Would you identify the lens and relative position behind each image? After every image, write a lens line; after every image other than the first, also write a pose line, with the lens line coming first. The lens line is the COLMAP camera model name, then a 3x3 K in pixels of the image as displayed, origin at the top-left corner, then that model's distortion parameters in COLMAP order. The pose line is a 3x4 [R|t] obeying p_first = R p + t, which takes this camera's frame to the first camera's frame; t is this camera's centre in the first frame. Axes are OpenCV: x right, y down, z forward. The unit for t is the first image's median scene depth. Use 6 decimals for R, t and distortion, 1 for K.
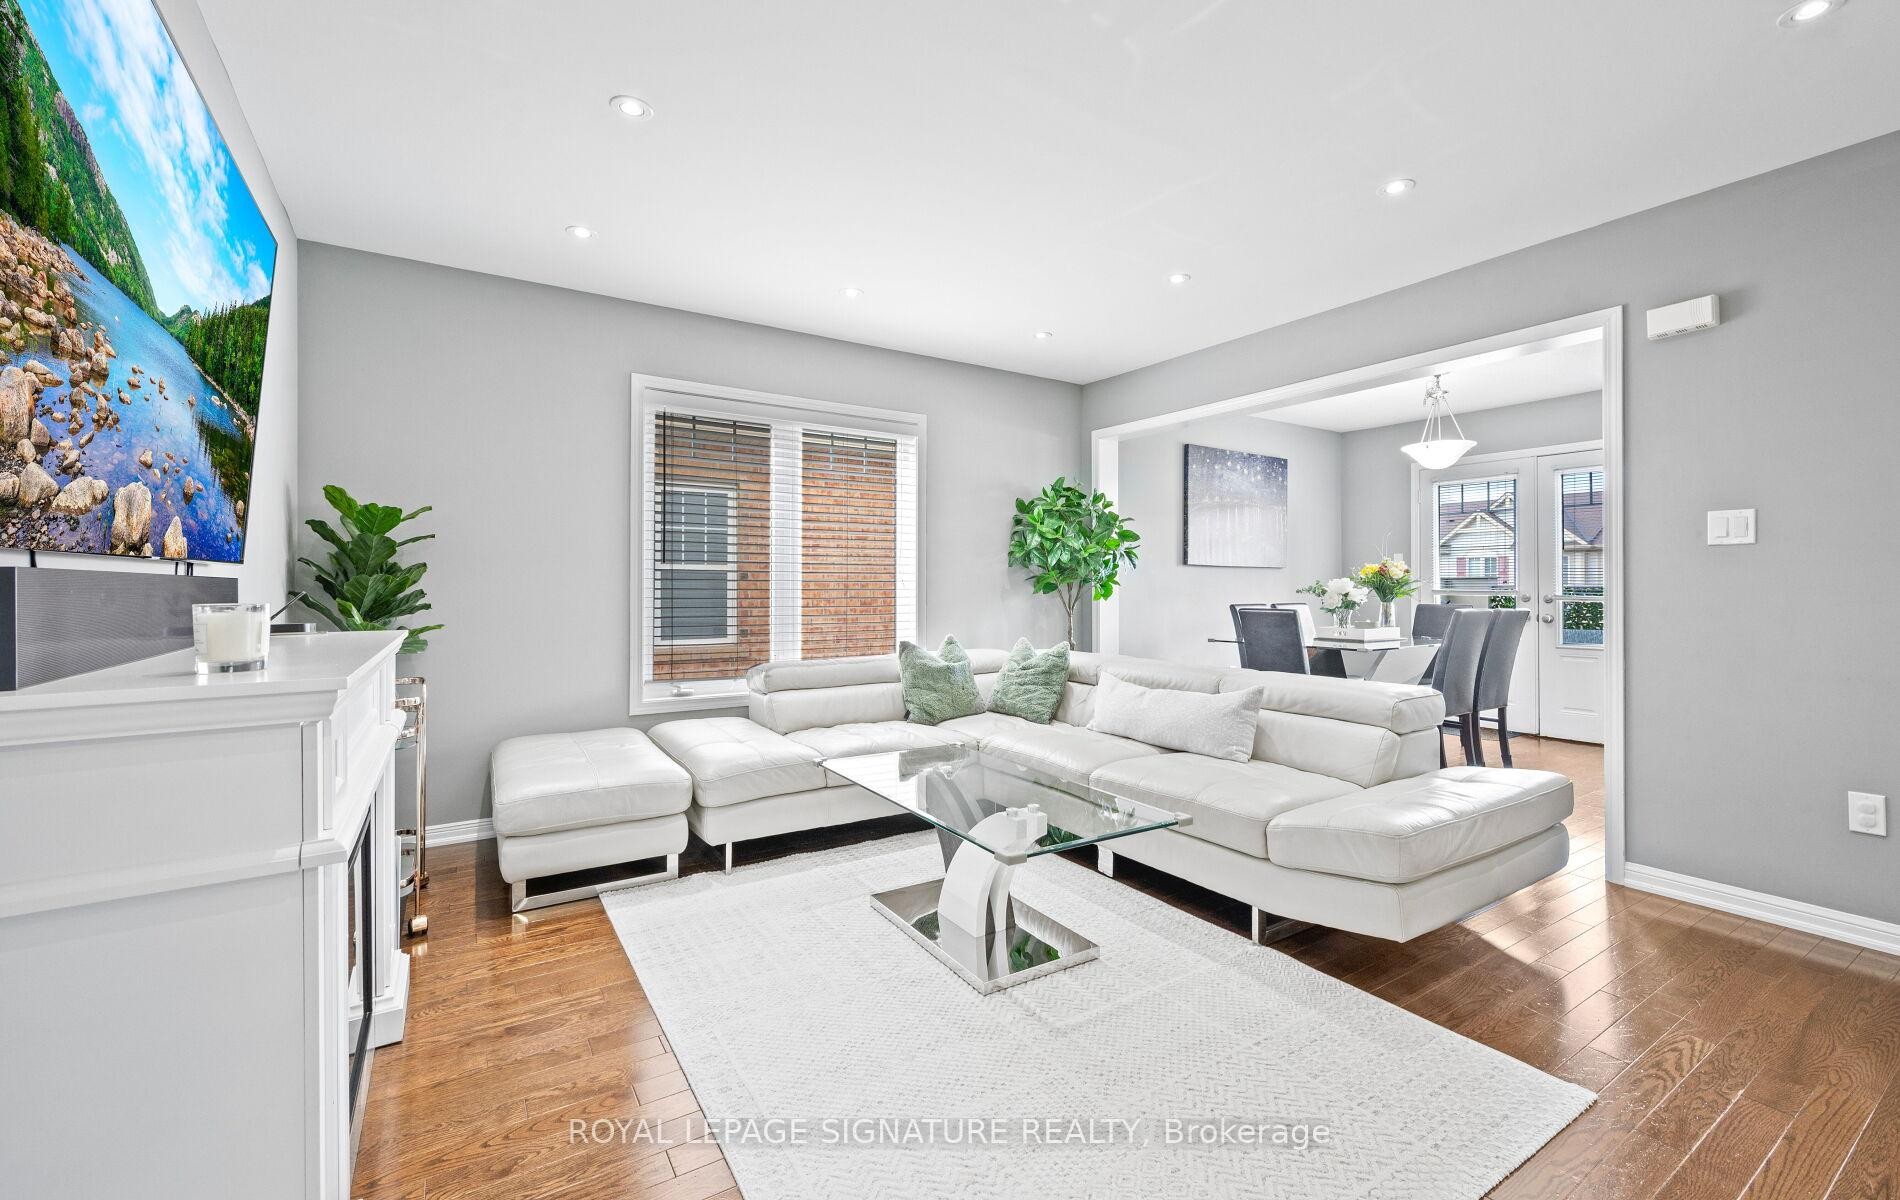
lens RADIAL K [[755.8, 0, 976.5], [0, 755.8, 591.2], [0, 0, 1]] dist [-0.000551, -0.000446]
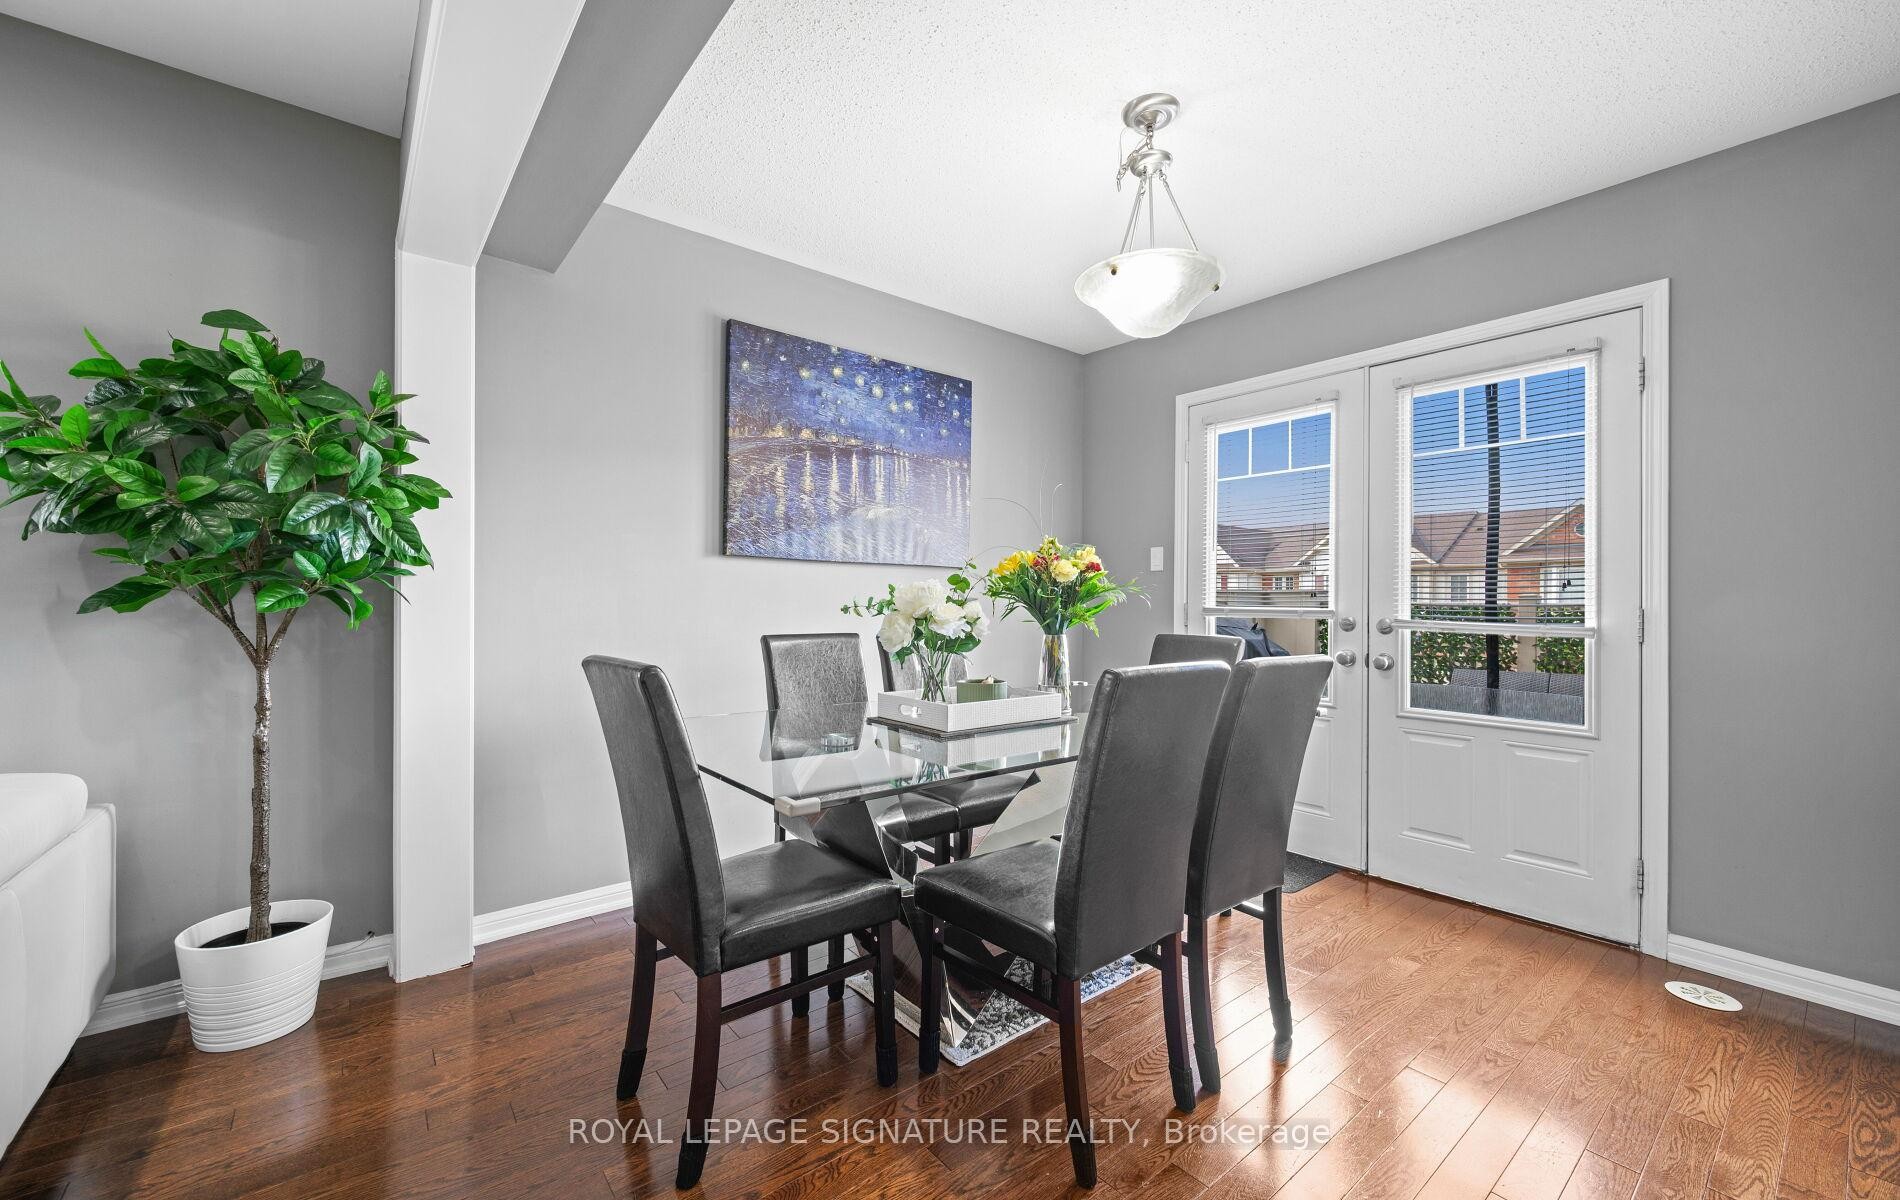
lens RADIAL K [[755.8, 0, 957.2], [0, 755.8, 596.5], [0, 0, 1]] dist [-0.000551, -0.000446]
pose [[0.993346, 0.008122, 0.114886, 0.542277], [-0.006358, 0.999856, -0.015714, -0.001195], [-0.114997, 0.014879, 0.993254, 0.690130]]
